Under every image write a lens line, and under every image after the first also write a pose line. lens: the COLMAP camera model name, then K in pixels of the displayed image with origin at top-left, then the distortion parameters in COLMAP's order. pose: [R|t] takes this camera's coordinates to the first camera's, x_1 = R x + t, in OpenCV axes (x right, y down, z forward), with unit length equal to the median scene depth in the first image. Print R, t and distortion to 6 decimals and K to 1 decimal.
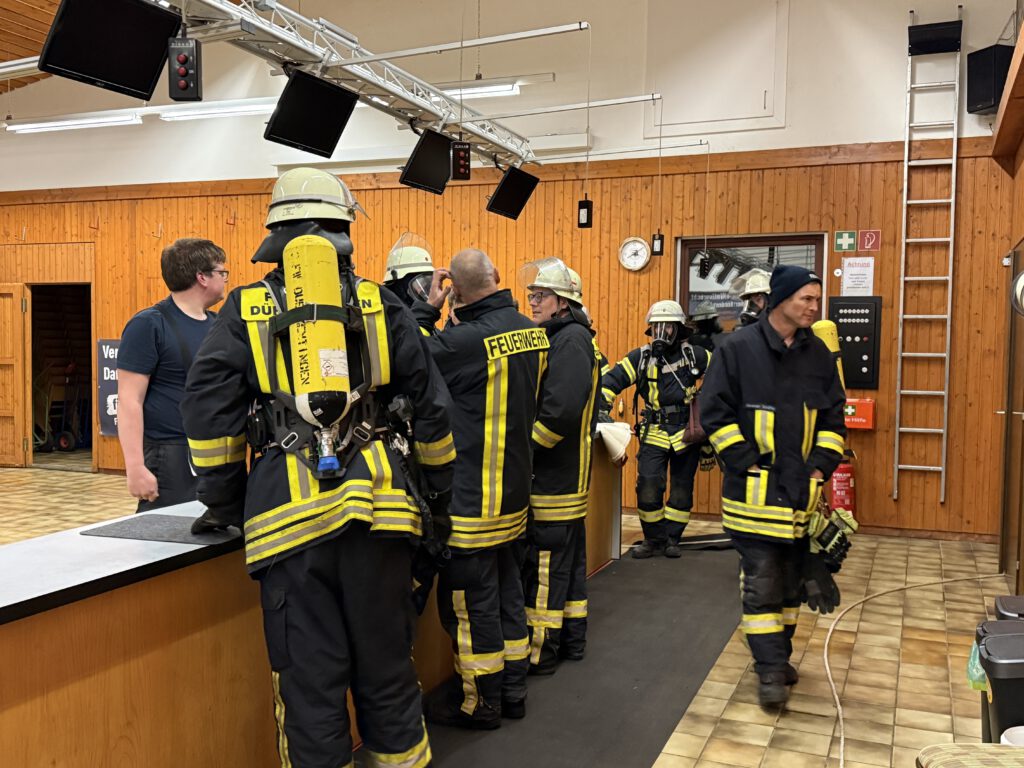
lens RADIAL K [[1033.6, 0, 511.1], [0, 1033.6, 379.7], [0, 0, 1]] dist [0.159558, -0.325038]
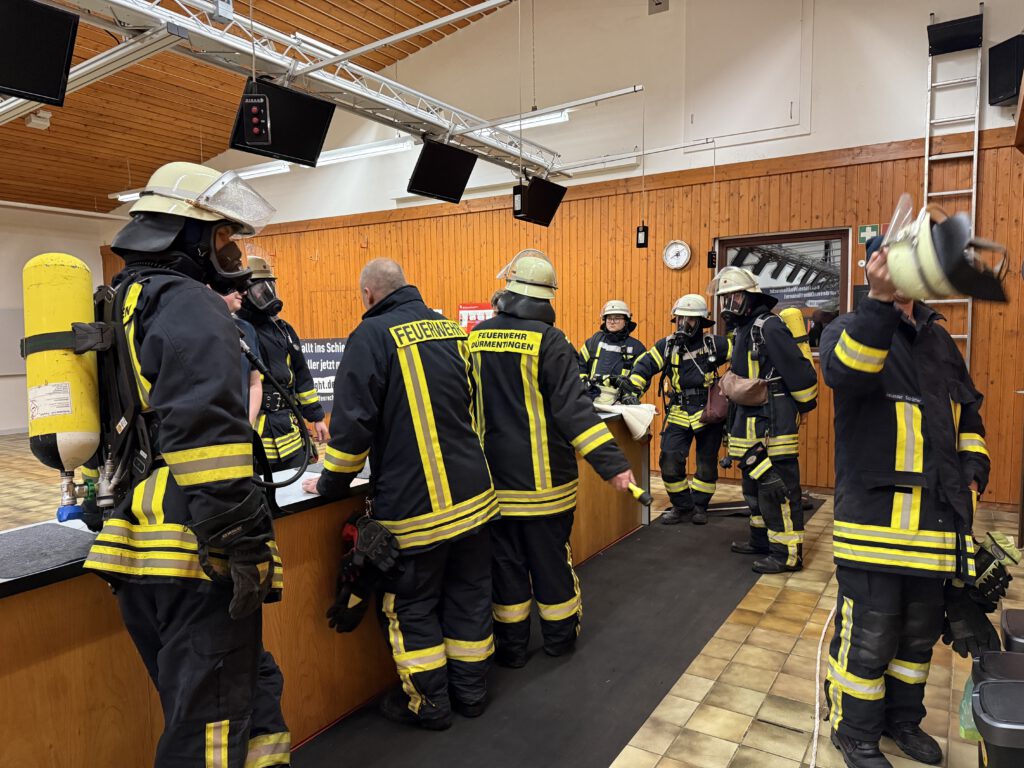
lens RADIAL K [[726.2, 0, 519.8], [0, 726.2, 383.3], [0, 0, 1]] dist [0.038960, -0.038594]
pose [[0.983829, -0.012615, -0.178664, 0.098526], [0.018582, 0.999323, 0.031764, -0.008049], [0.178142, -0.034571, 0.983397, 0.185400]]
